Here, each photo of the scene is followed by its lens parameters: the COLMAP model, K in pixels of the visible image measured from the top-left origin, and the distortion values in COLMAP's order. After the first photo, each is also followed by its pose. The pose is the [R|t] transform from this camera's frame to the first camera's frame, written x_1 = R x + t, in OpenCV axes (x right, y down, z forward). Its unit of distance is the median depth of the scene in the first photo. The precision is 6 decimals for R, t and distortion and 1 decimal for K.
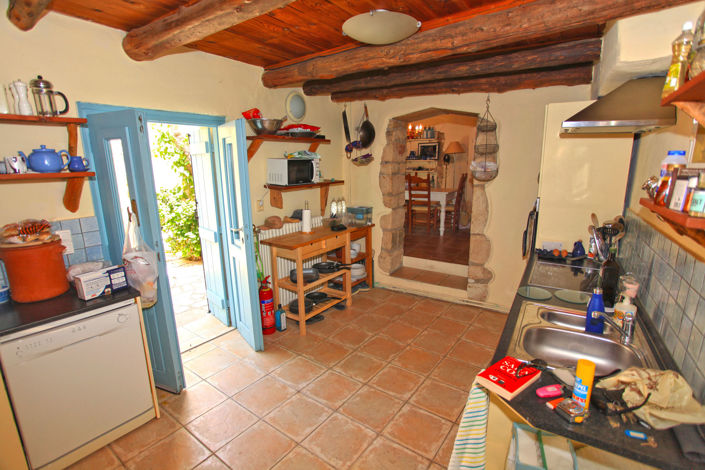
lens RADIAL K [[341.0, 0, 353.9], [0, 341.0, 236.6], [0, 0, 1]] dist [-0.071388, 0.031514]
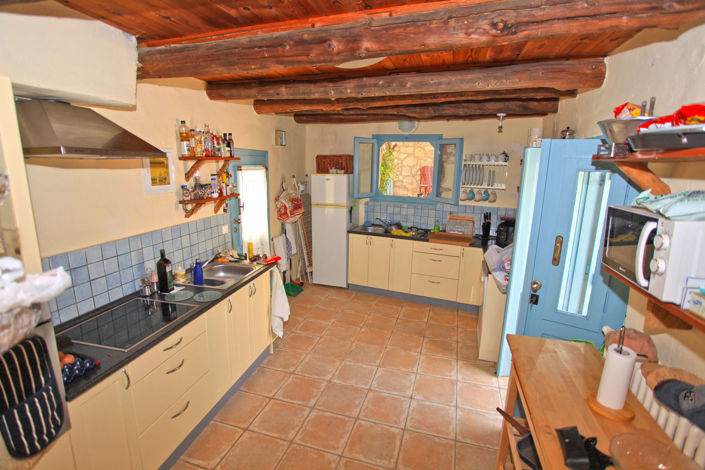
lens RADIAL K [[341.0, 0, 353.9], [0, 341.0, 236.6], [0, 0, 1]] dist [-0.071388, 0.031514]
pose [[-0.942649, 0.062947, -0.327795, 0.350672], [-0.079483, 0.911475, 0.403604, -0.459422], [0.324183, 0.406511, -0.854198, 1.739907]]
